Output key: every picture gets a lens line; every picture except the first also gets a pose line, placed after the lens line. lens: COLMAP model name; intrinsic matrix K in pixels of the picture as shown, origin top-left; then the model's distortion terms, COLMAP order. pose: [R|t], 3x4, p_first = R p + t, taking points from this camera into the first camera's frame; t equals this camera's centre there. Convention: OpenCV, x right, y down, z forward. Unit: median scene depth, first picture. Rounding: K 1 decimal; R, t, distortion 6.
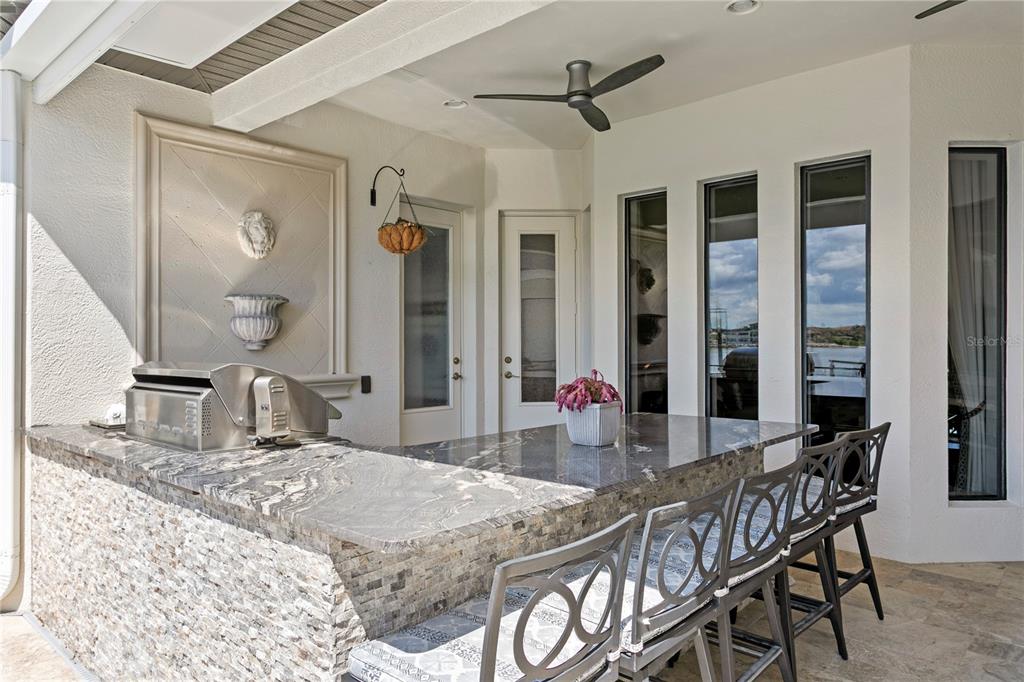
lens RADIAL K [[683.3, 0, 512.0], [0, 683.3, 341.0], [0, 0, 1]] dist [-0.001243, -0.000607]
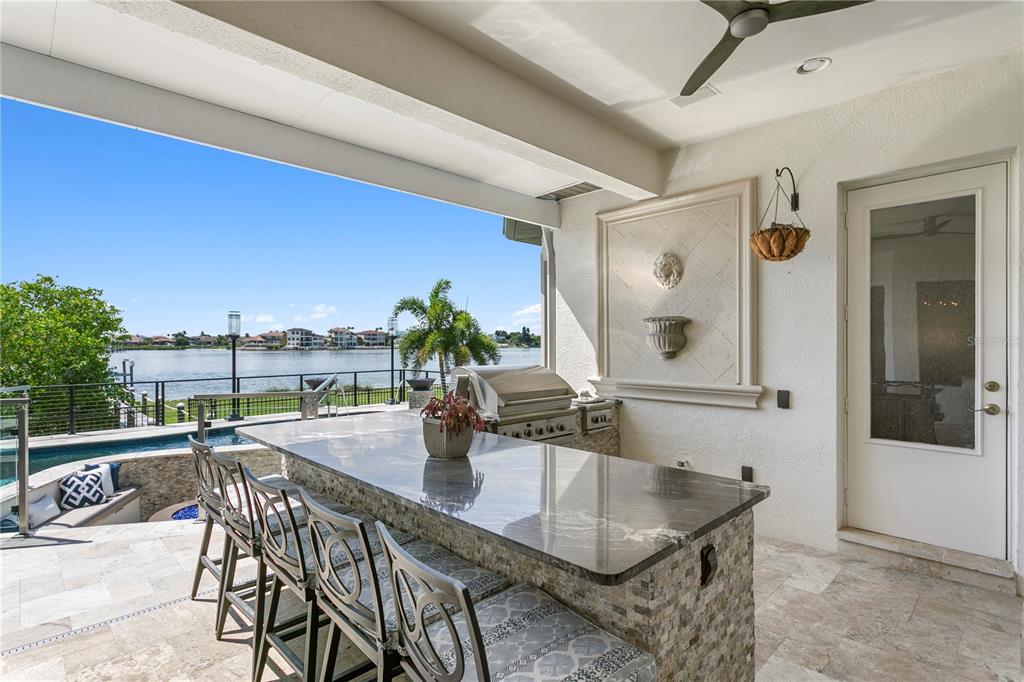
lens RADIAL K [[510.9, 0, 487.7], [0, 510.9, 345.1], [0, 0, 1]] dist [0.003933, 0.001369]
pose [[-0.099584, 0.005960, -0.995011, 0.568694], [0.001521, 0.999982, 0.005837, -0.018189], [0.995028, -0.000932, -0.099591, 0.684686]]
